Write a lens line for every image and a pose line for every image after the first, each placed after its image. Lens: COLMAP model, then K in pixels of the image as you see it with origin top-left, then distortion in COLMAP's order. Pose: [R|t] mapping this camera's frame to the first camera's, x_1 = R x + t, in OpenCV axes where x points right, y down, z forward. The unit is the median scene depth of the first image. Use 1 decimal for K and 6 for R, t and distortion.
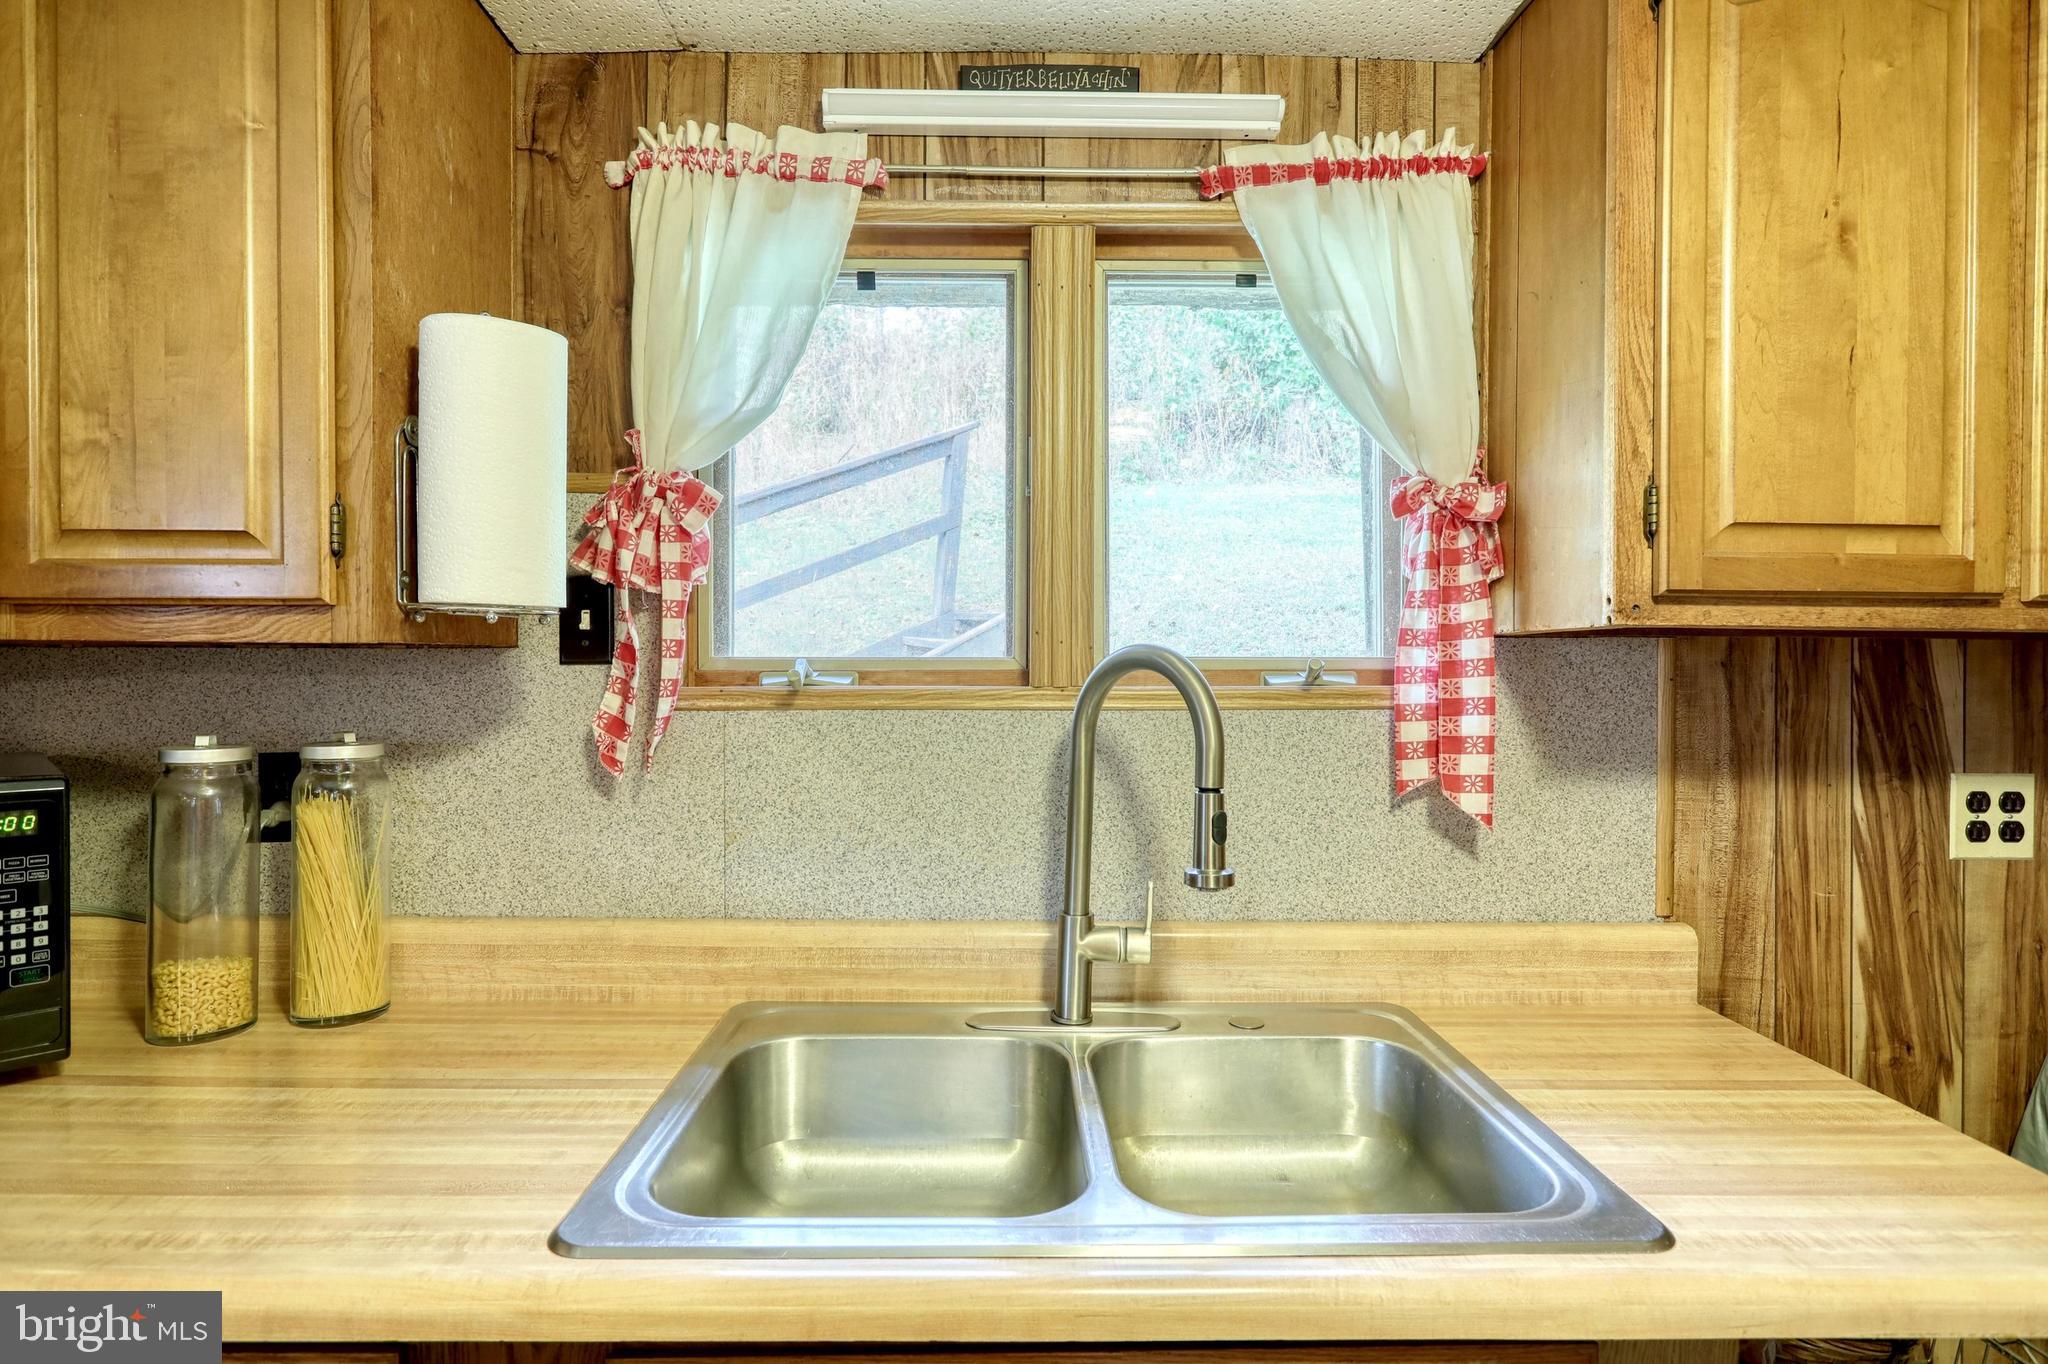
lens RADIAL K [[1042.5, 0, 1021.8], [0, 1042.5, 678.9], [0, 0, 1]] dist [-0.010291, 0.007012]
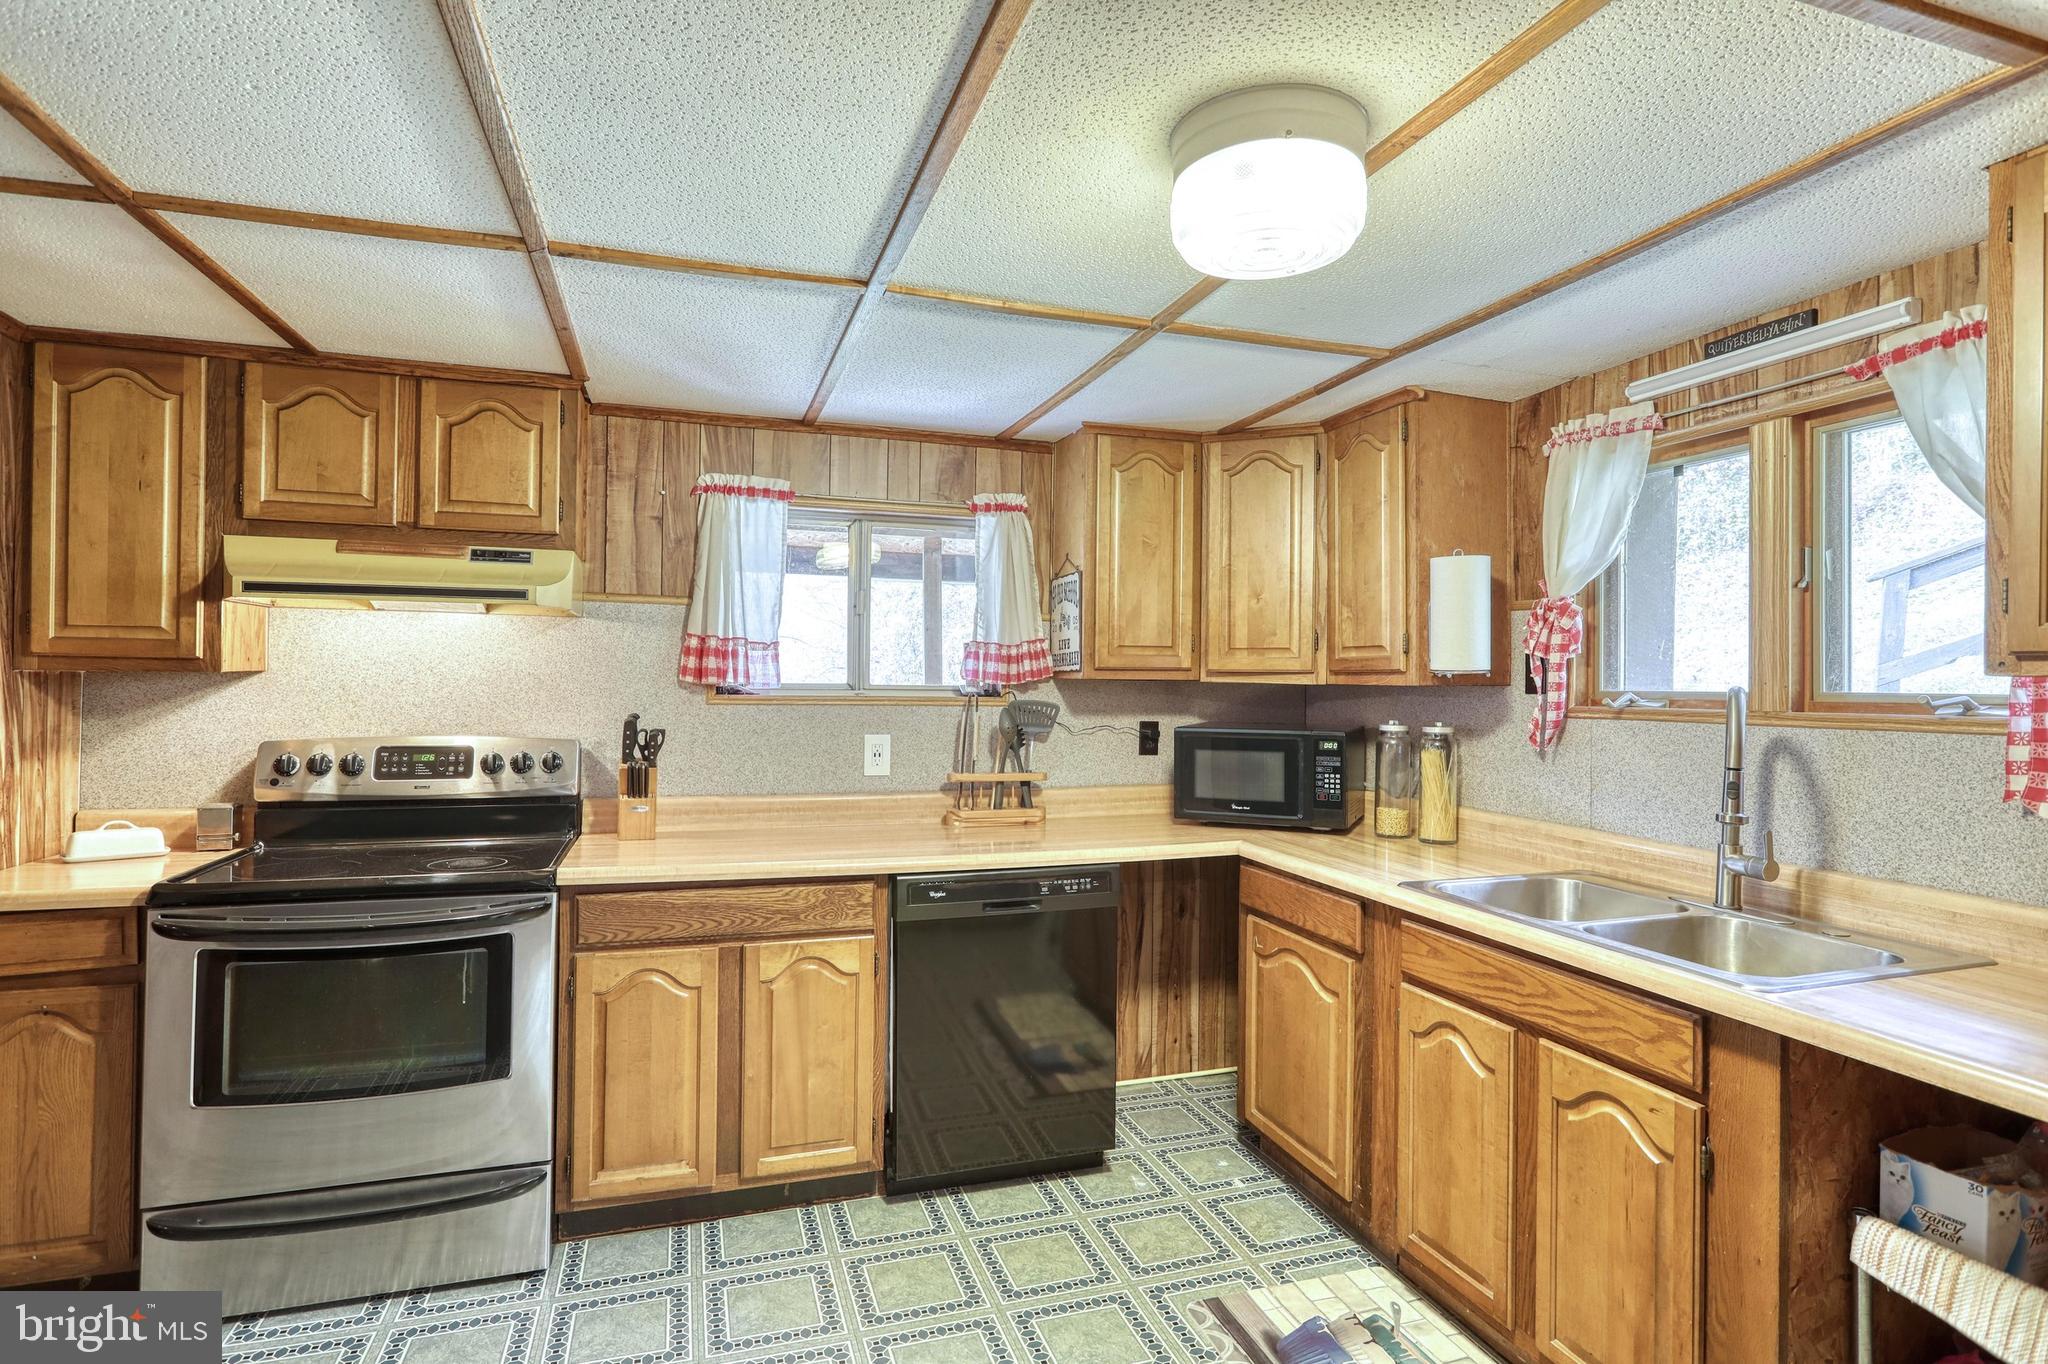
lens RADIAL K [[1042.5, 0, 1025.6], [0, 1042.5, 677.5], [0, 0, 1]] dist [-0.010291, 0.007012]
pose [[0.297925, -0.003766, -0.954582, 1.227231], [-0.013943, 0.999868, -0.008296, -0.015369], [0.954487, 0.015781, 0.297834, -0.556269]]
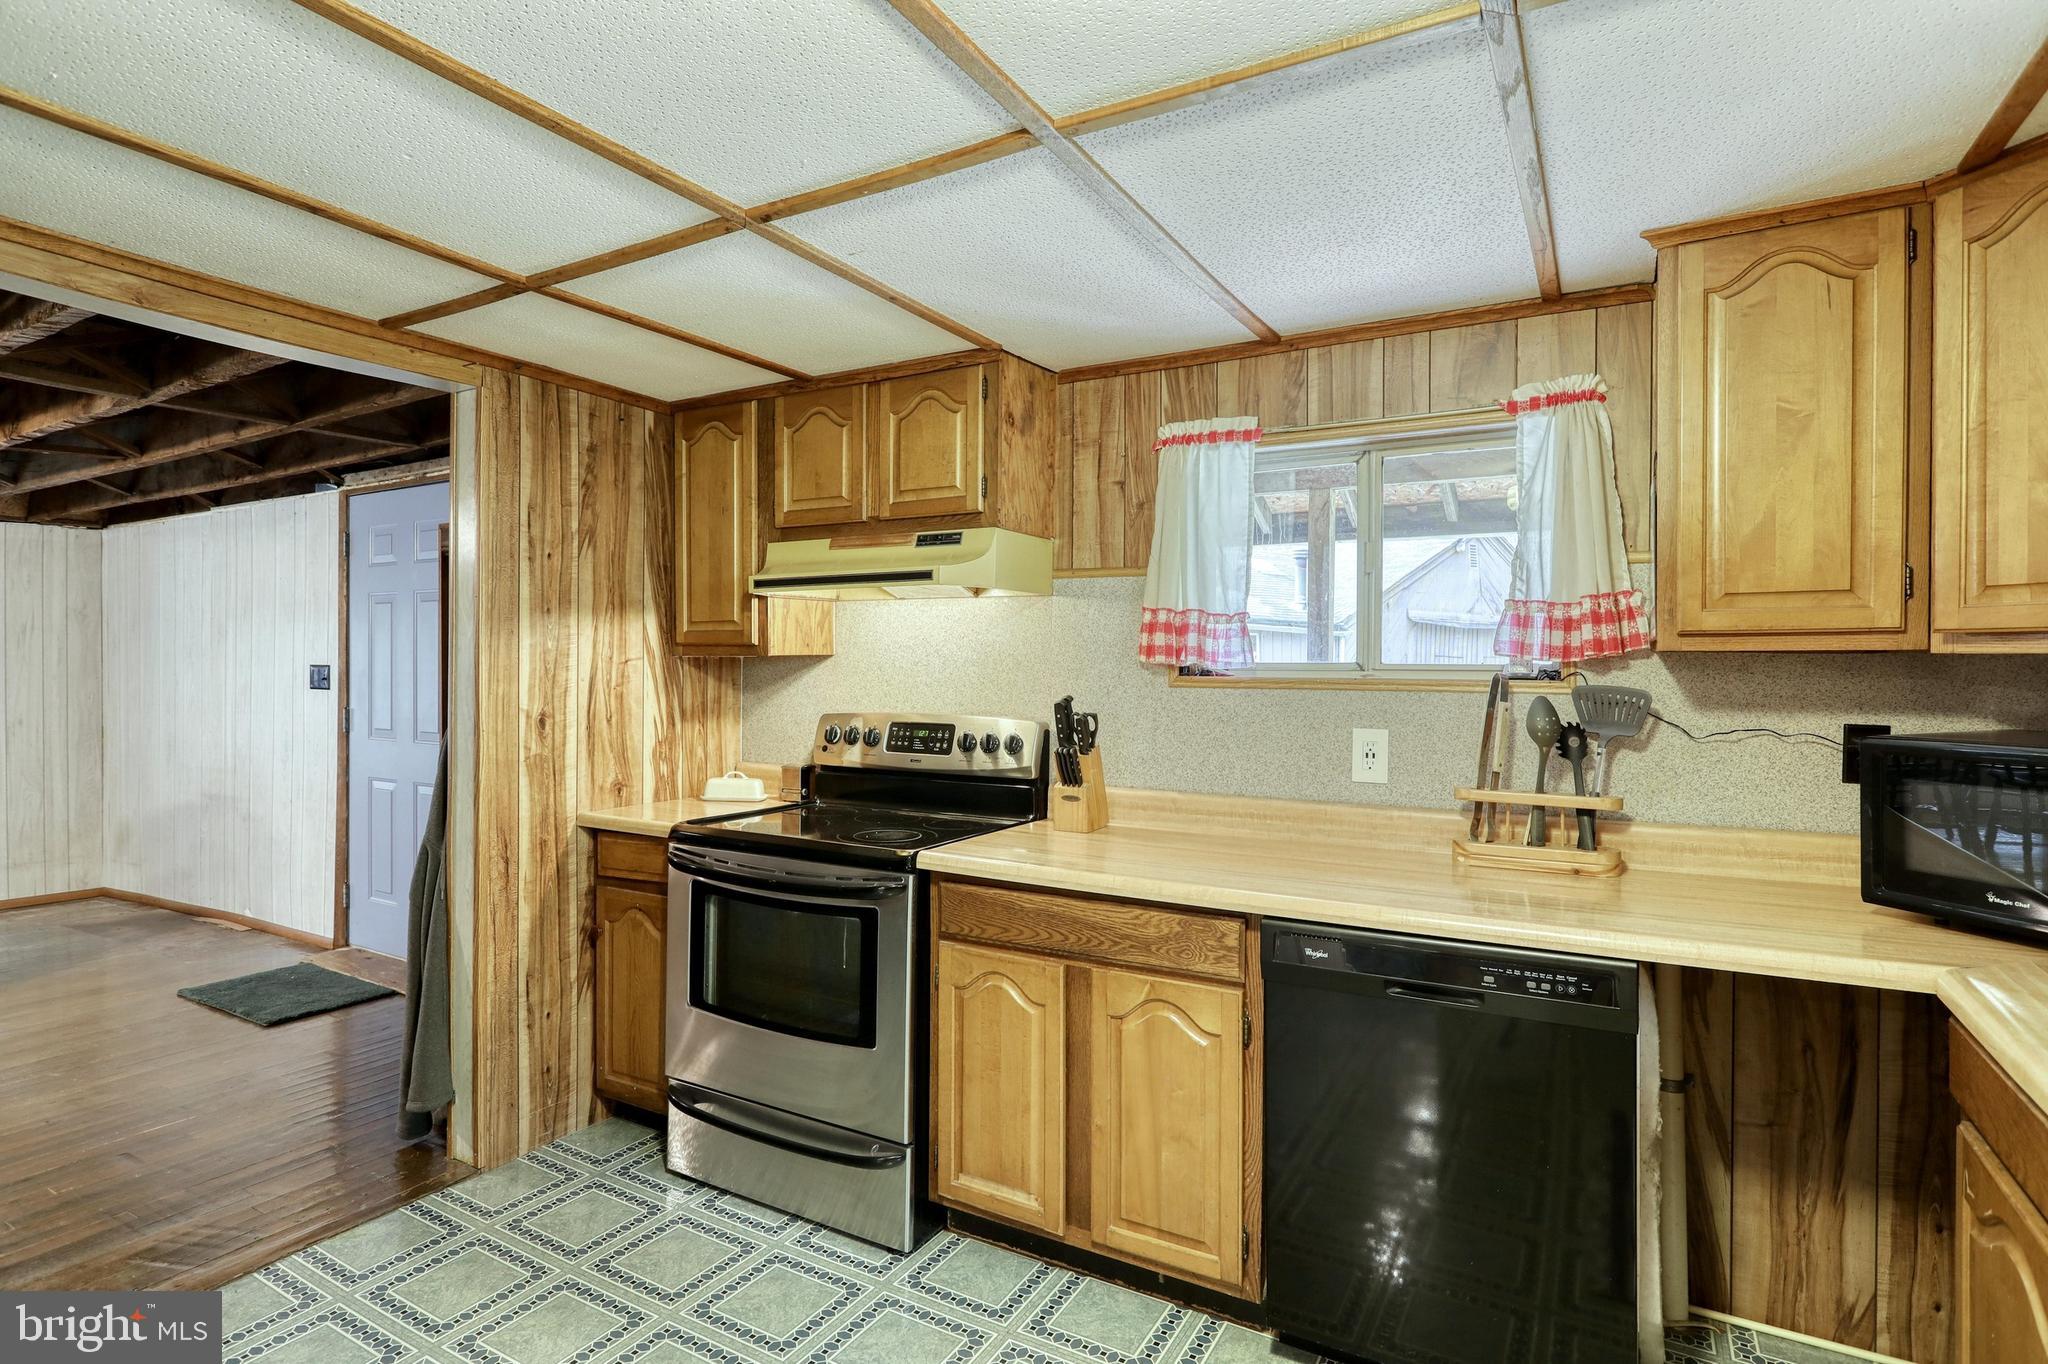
lens RADIAL K [[1042.5, 0, 1023.8], [0, 1042.5, 671.9], [0, 0, 1]] dist [-0.010291, 0.007012]
pose [[-0.509827, 0.002496, -0.860274, 1.031043], [-0.008552, 0.999932, 0.007969, -0.012775], [0.860235, 0.011420, -0.509770, -0.251189]]
